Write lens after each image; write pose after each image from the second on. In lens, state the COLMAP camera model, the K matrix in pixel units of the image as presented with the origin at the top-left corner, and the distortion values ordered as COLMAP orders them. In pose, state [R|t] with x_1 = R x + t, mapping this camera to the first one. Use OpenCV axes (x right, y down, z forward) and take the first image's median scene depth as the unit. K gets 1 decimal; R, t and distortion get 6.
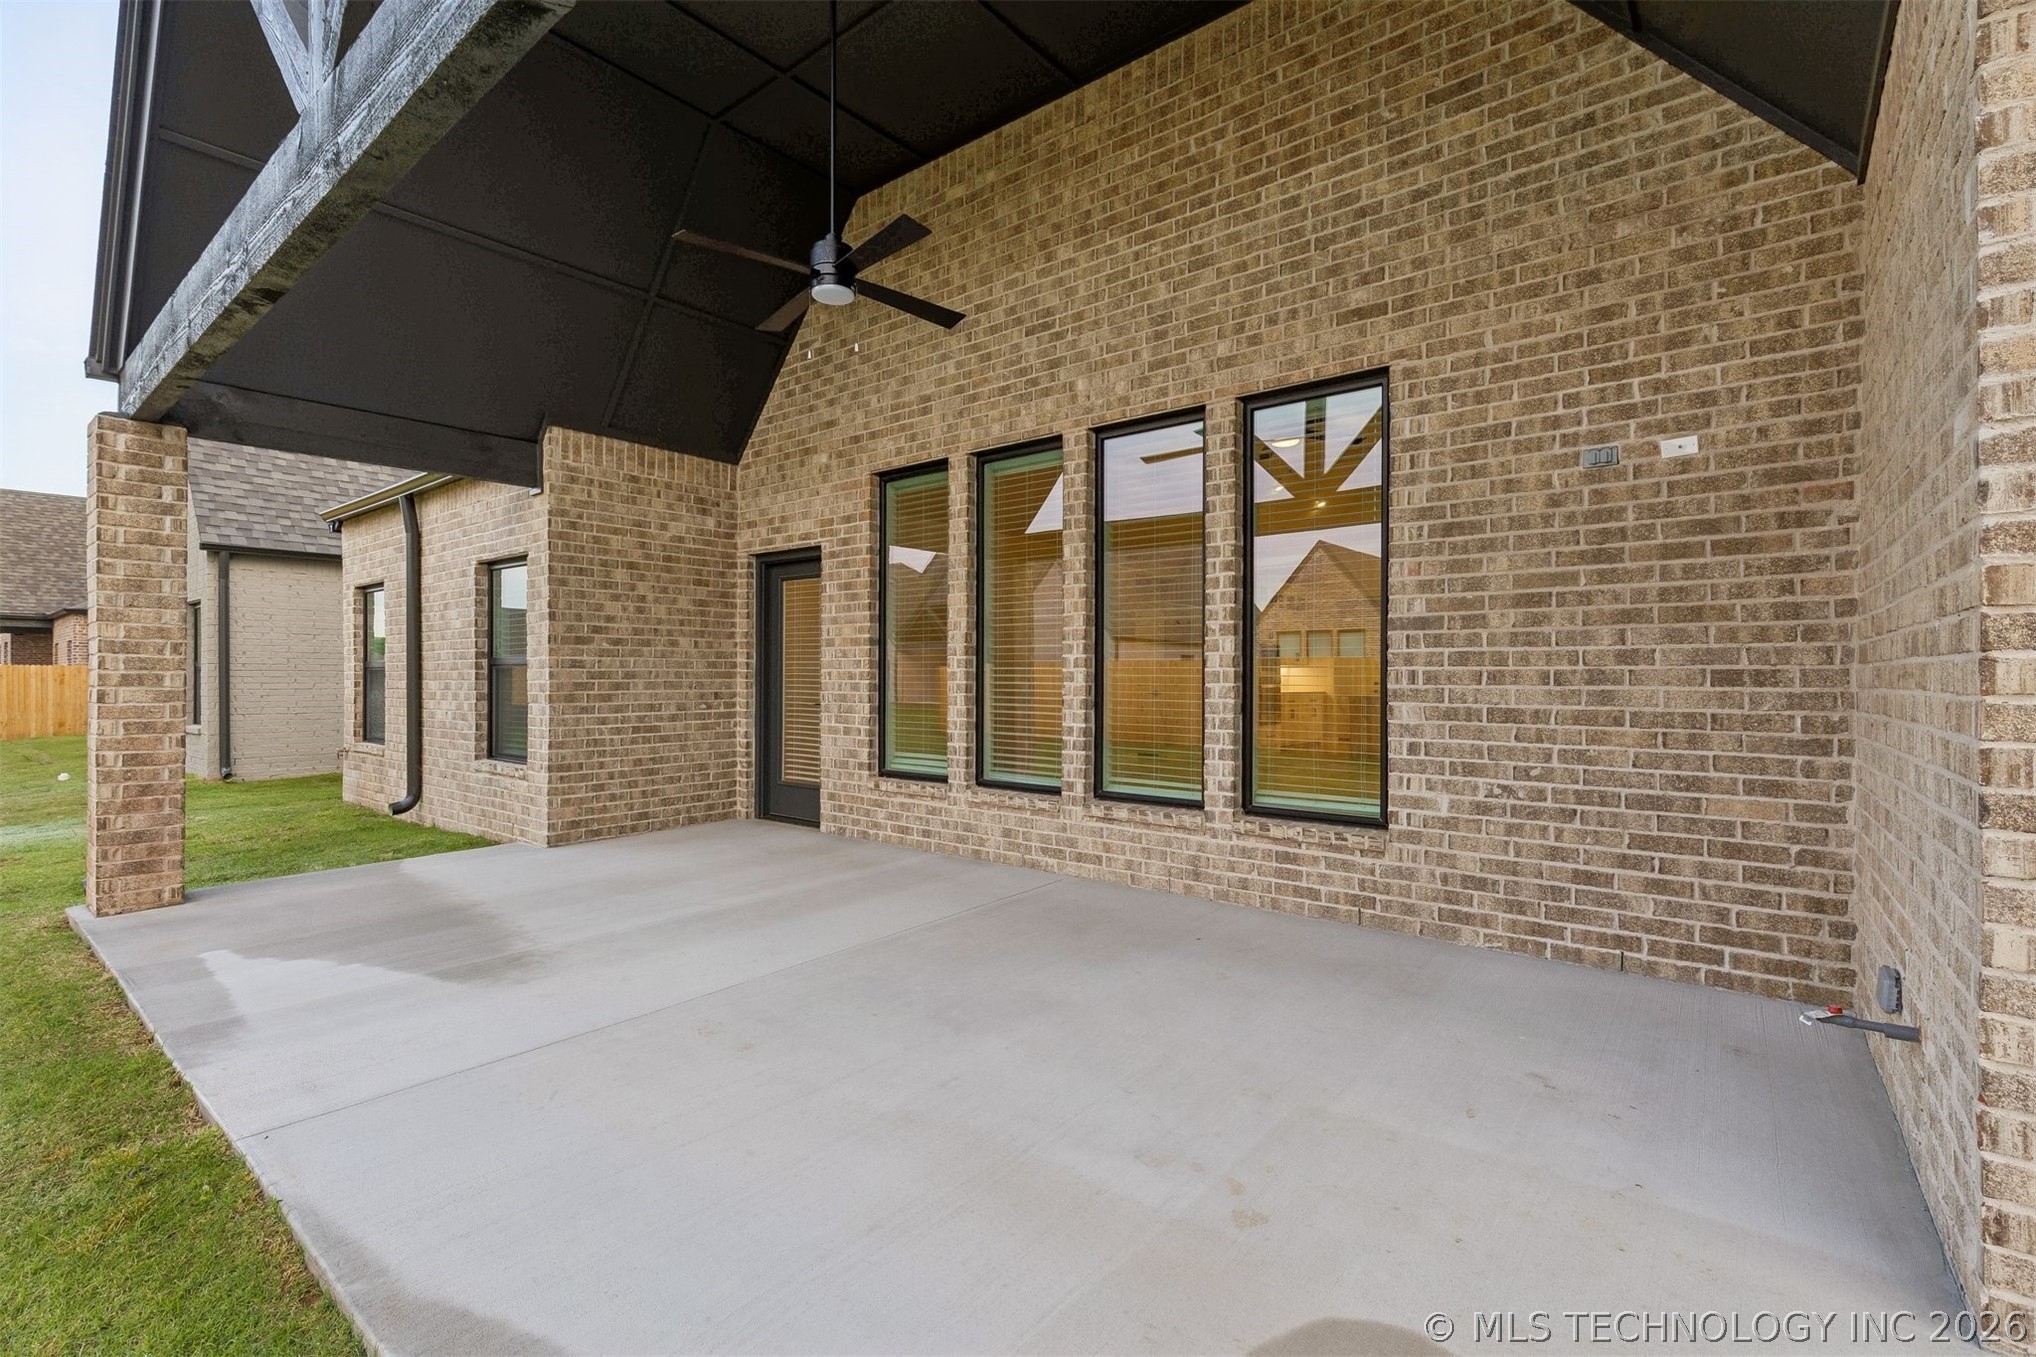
lens RADIAL K [[905.0, 0, 1018.0], [0, 905.0, 678.5], [0, 0, 1]] dist [-0.010660, -0.000069]
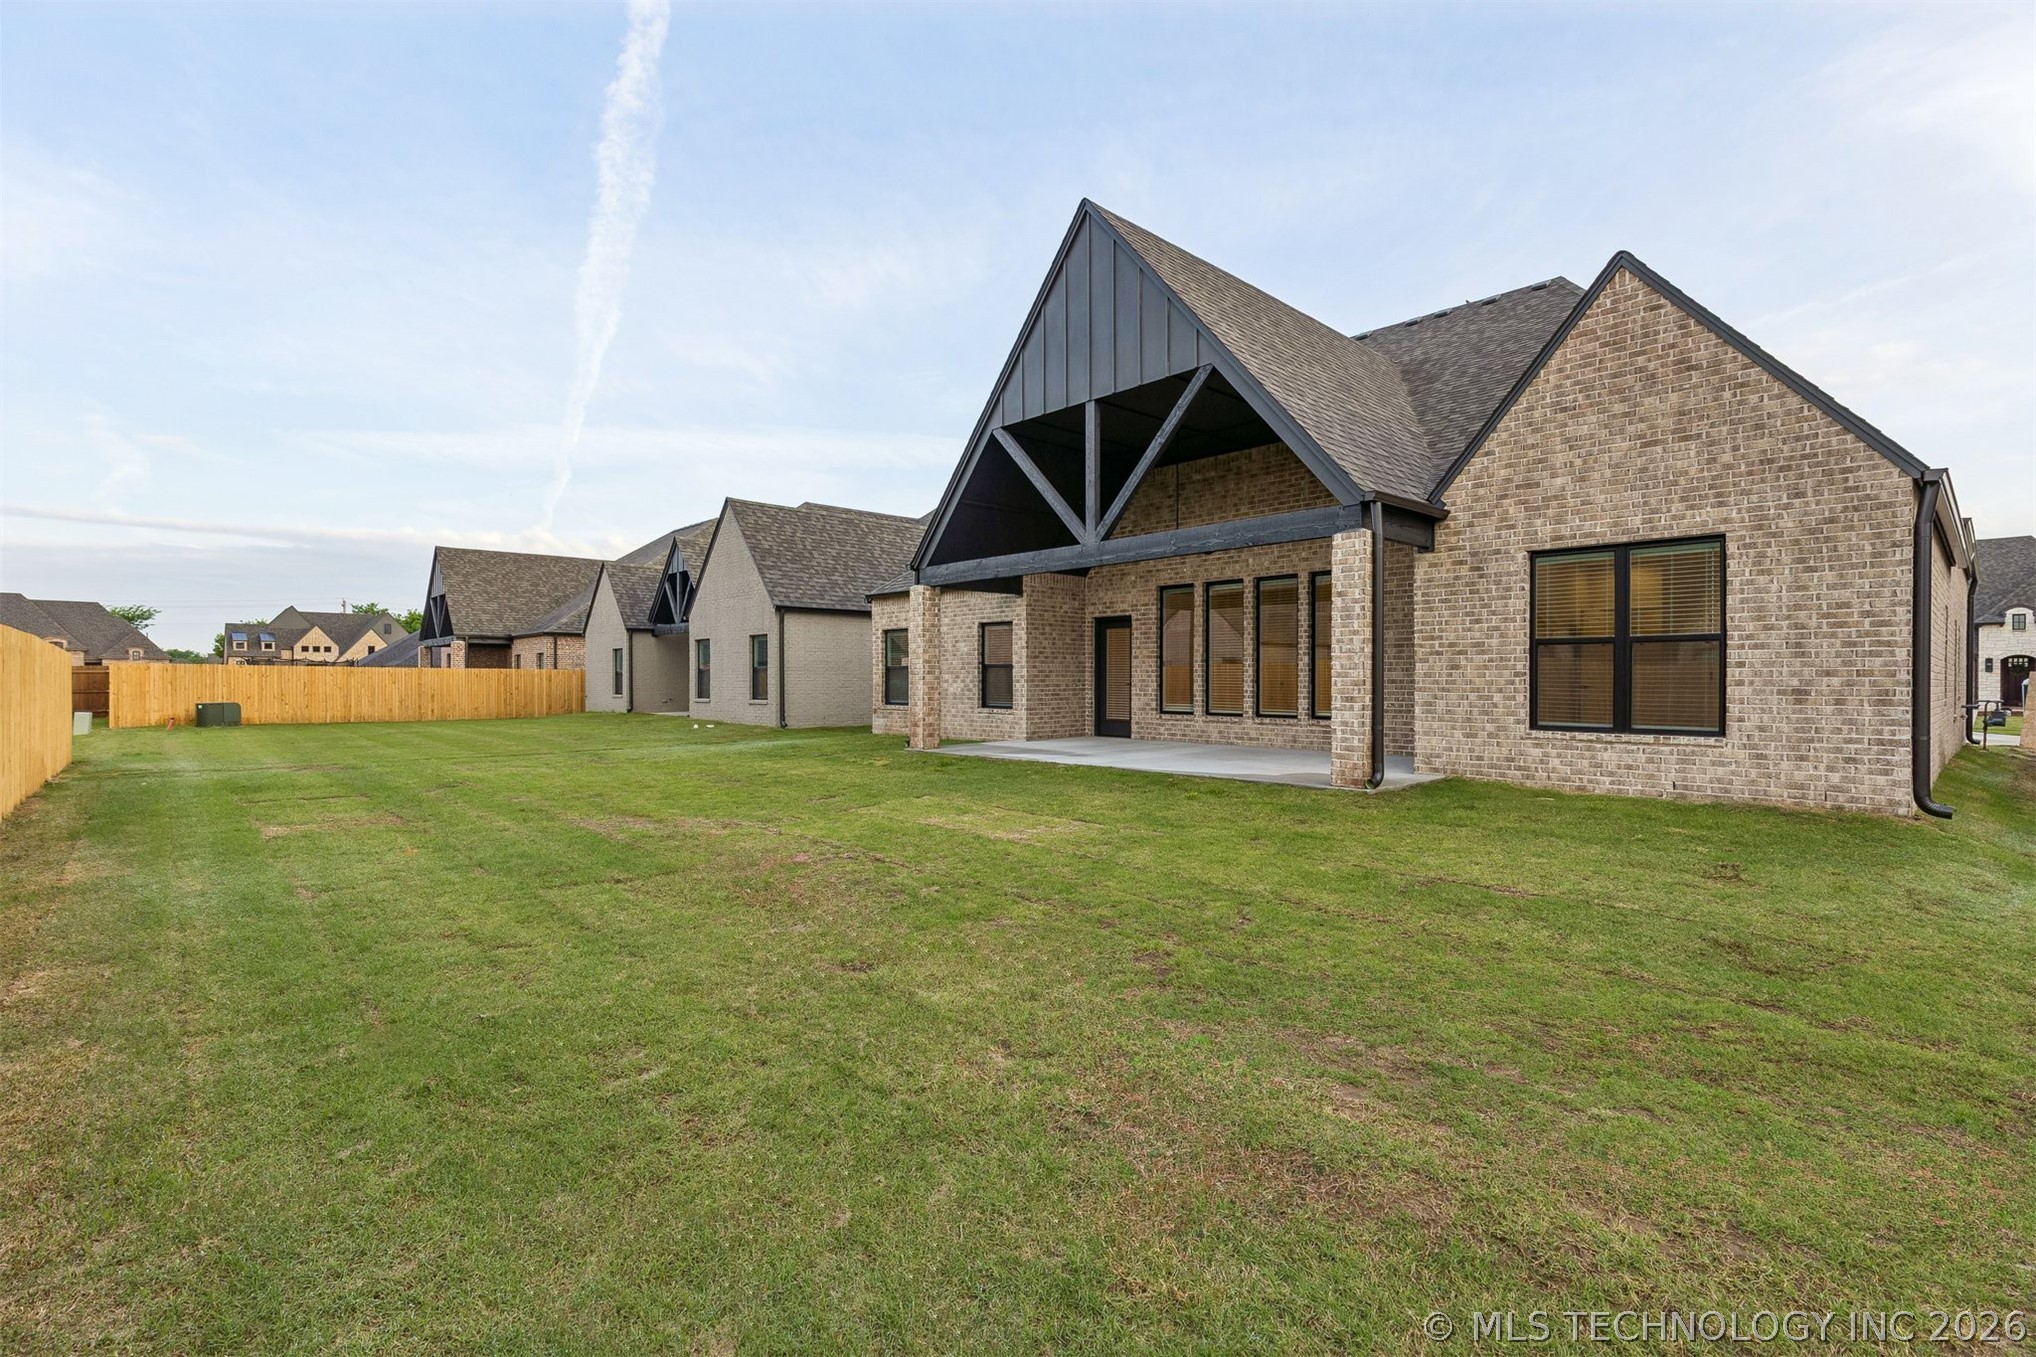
lens RADIAL K [[905.0, 0, 1018.0], [0, 905.0, 678.5], [0, 0, 1]] dist [-0.010660, -0.000069]
pose [[0.991149, -0.001716, -0.132744, -0.209177], [0.001319, 0.999994, -0.003076, 0.022743], [0.132749, 0.002874, 0.991146, -1.408626]]
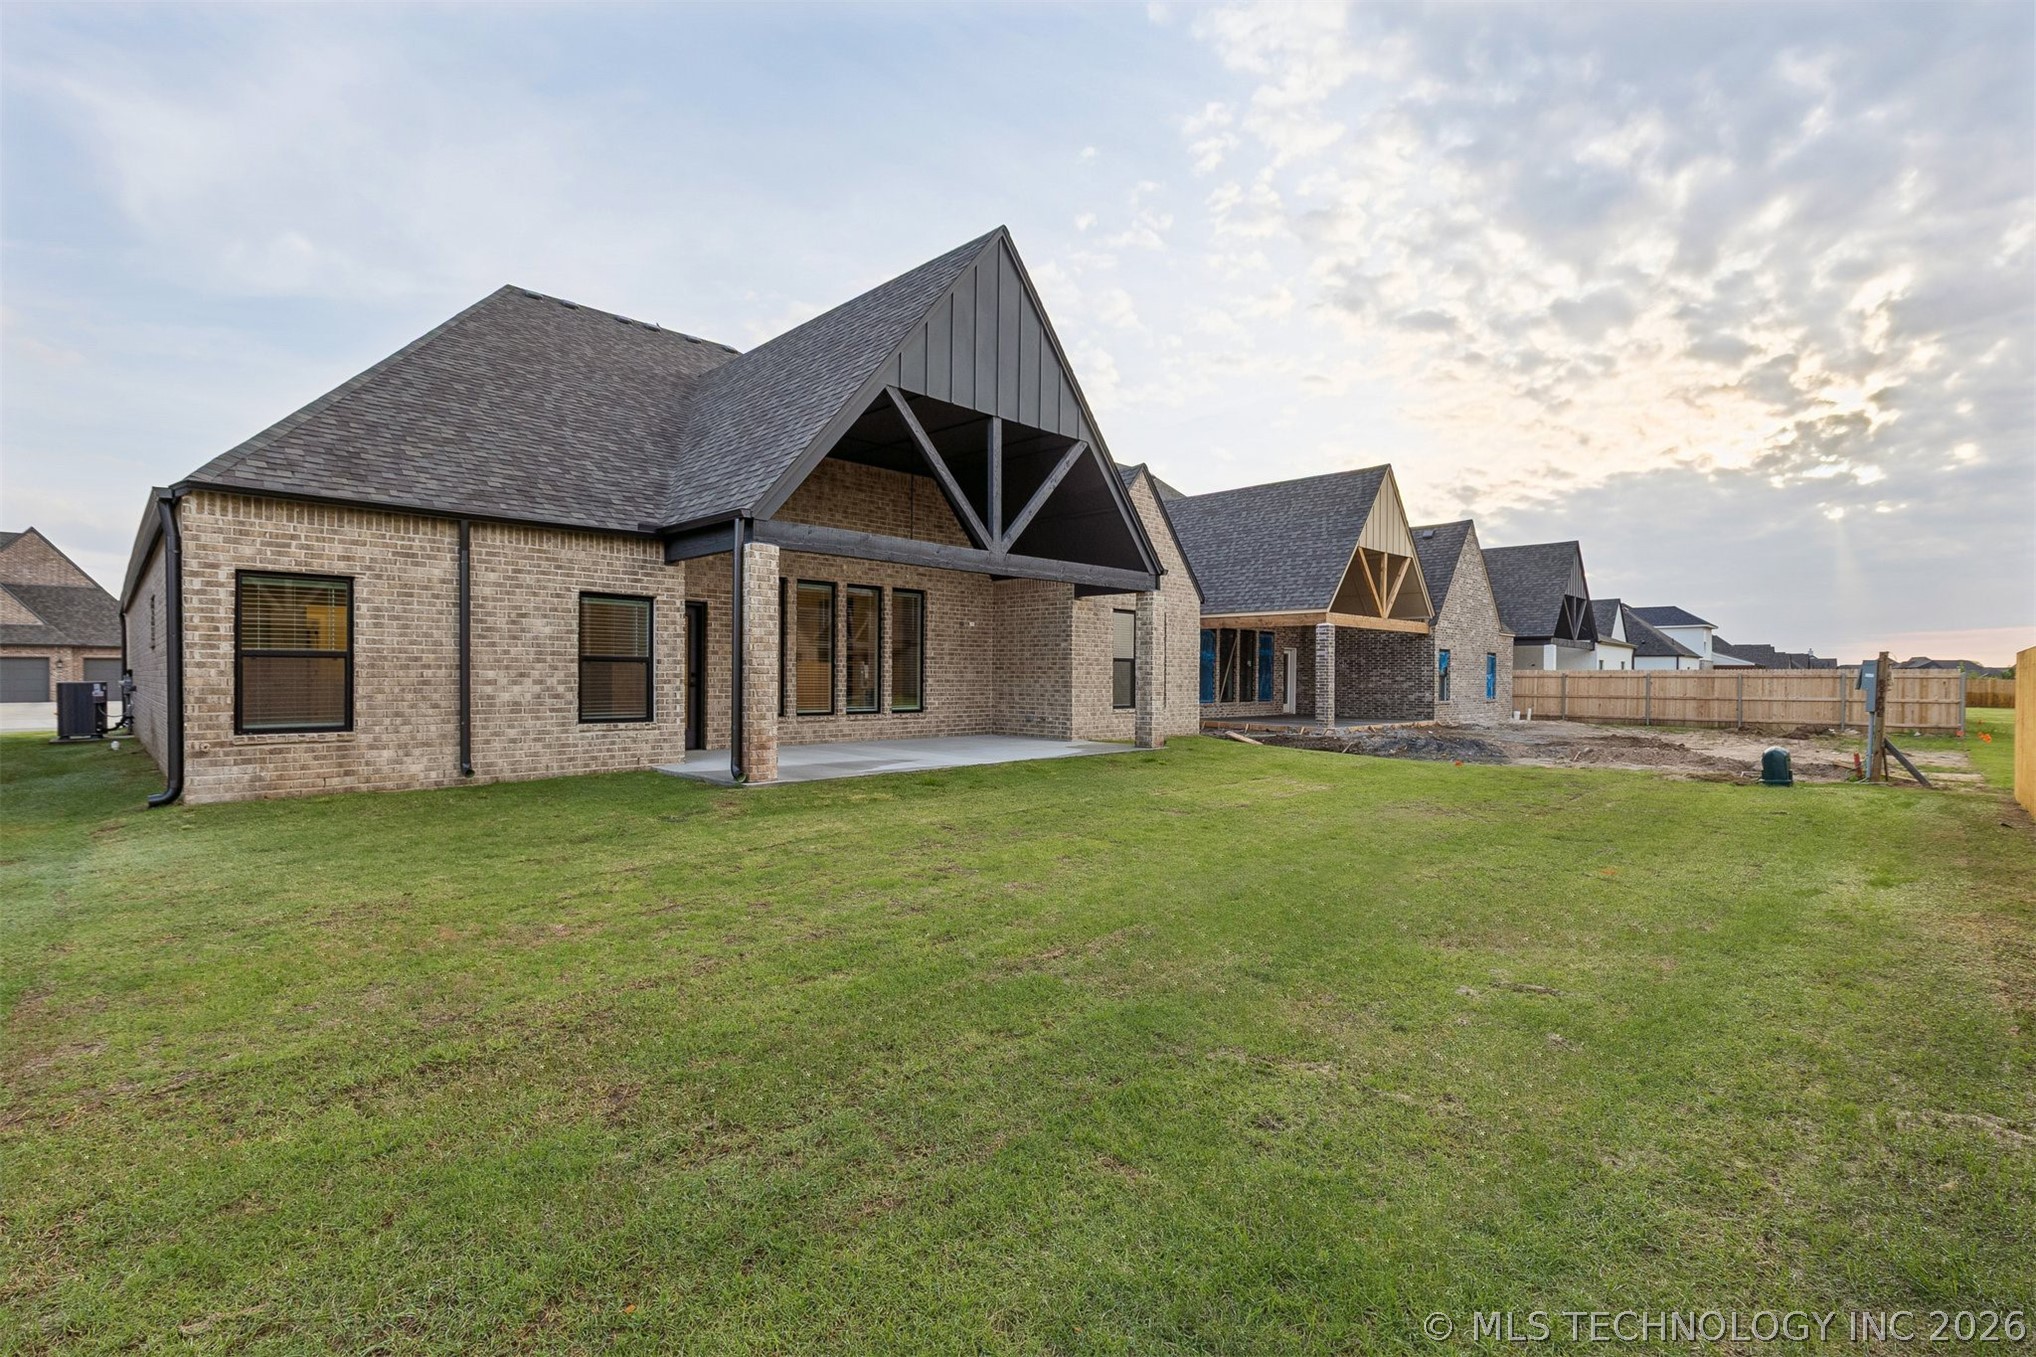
lens RADIAL K [[905.0, 0, 1018.0], [0, 905.0, 678.5], [0, 0, 1]] dist [-0.010660, -0.000069]
pose [[0.084253, -0.002139, 0.996442, -2.200862], [-0.002757, 0.999993, 0.002380, 0.010508], [-0.996441, -0.002948, 0.084246, 0.184897]]
